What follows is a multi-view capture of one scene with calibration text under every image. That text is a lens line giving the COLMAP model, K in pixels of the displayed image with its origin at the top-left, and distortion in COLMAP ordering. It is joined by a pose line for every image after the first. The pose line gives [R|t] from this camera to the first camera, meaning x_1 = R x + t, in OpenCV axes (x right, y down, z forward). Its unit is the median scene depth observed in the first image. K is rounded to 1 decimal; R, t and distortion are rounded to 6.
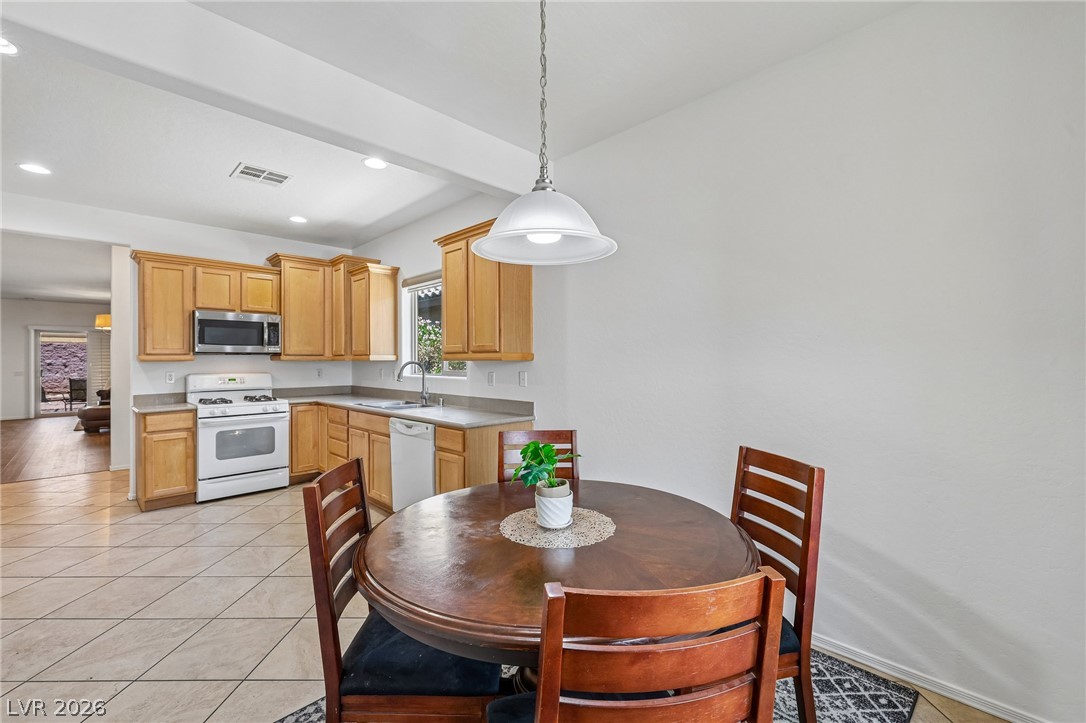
lens RADIAL K [[455.6, 0, 539.3], [0, 455.6, 359.7], [0, 0, 1]] dist [-0.001740, 0.000649]
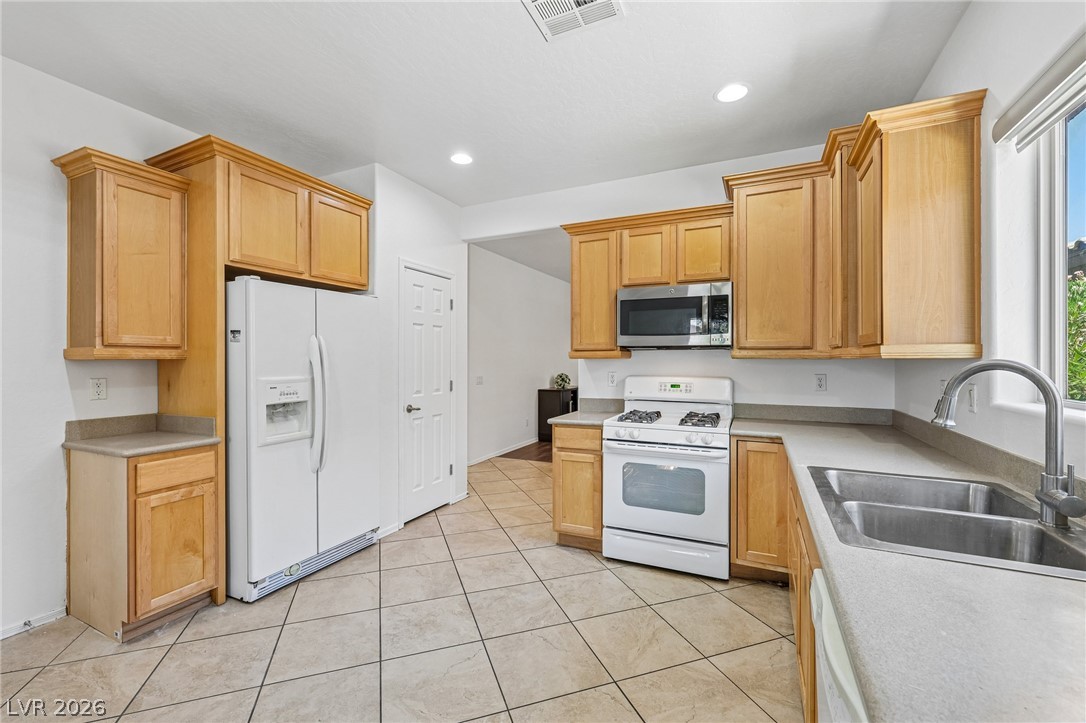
lens RADIAL K [[455.6, 0, 539.3], [0, 455.6, 359.7], [0, 0, 1]] dist [-0.001740, 0.000649]
pose [[0.338298, 0.004888, -0.941026, -0.105610], [-0.000130, 0.999987, 0.005147, 0.000941], [0.941039, -0.001619, 0.338294, 0.622454]]
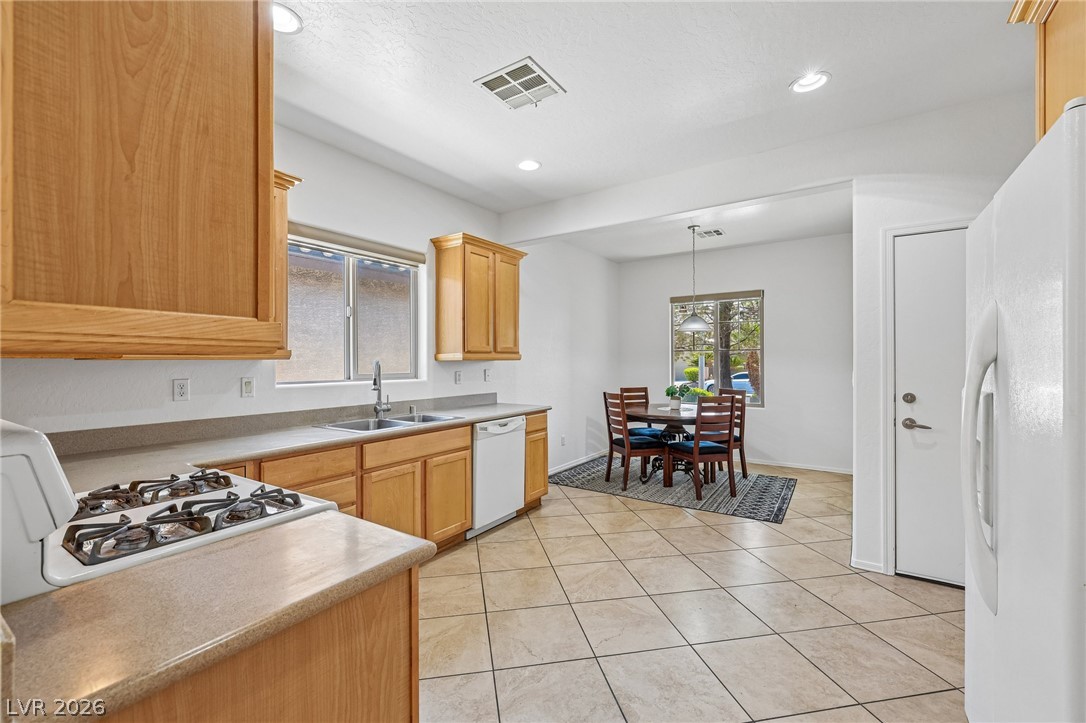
lens RADIAL K [[455.6, 0, 539.3], [0, 455.6, 359.7], [0, 0, 1]] dist [-0.001740, 0.000649]
pose [[-0.193546, 0.007254, 0.981064, -1.008266], [0.002526, 0.999973, -0.006896, 0.006773], [-0.981088, 0.001143, -0.193559, 0.869429]]
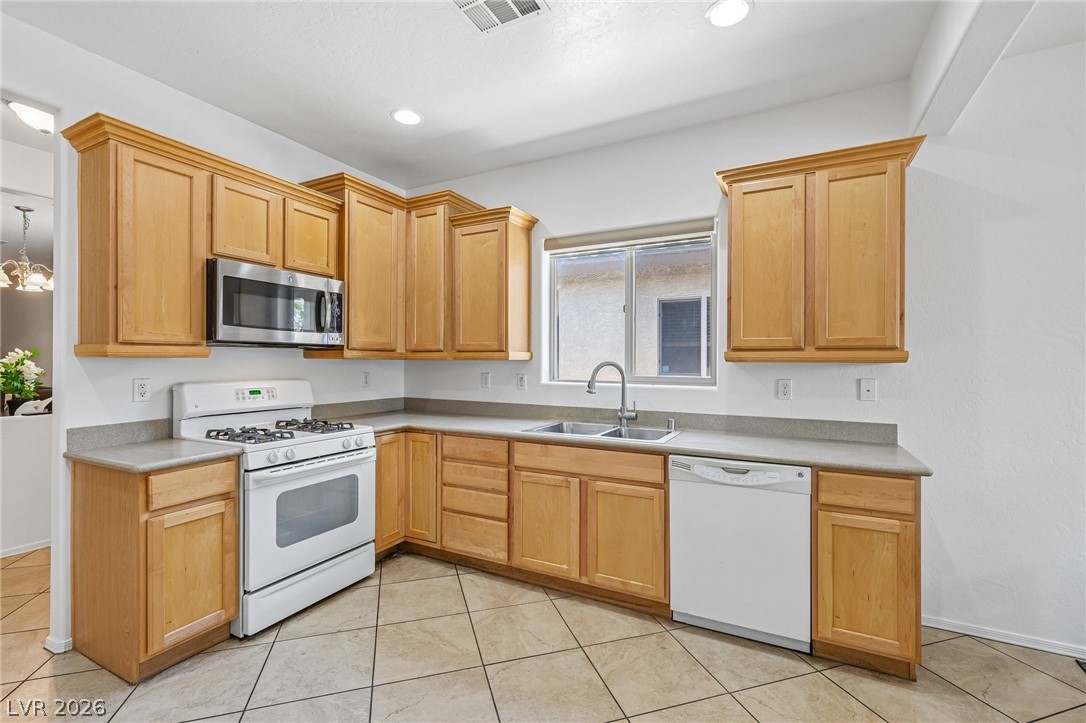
lens RADIAL K [[475.3, 0, 543.0], [0, 475.3, 361.5], [0, 0, 1]] dist [0.000151, 0.000343]
pose [[0.952715, 0.008770, 0.303739, -0.560410], [-0.009496, 0.999954, 0.000913, 0.003070], [-0.303717, -0.003754, 0.952755, 0.374136]]
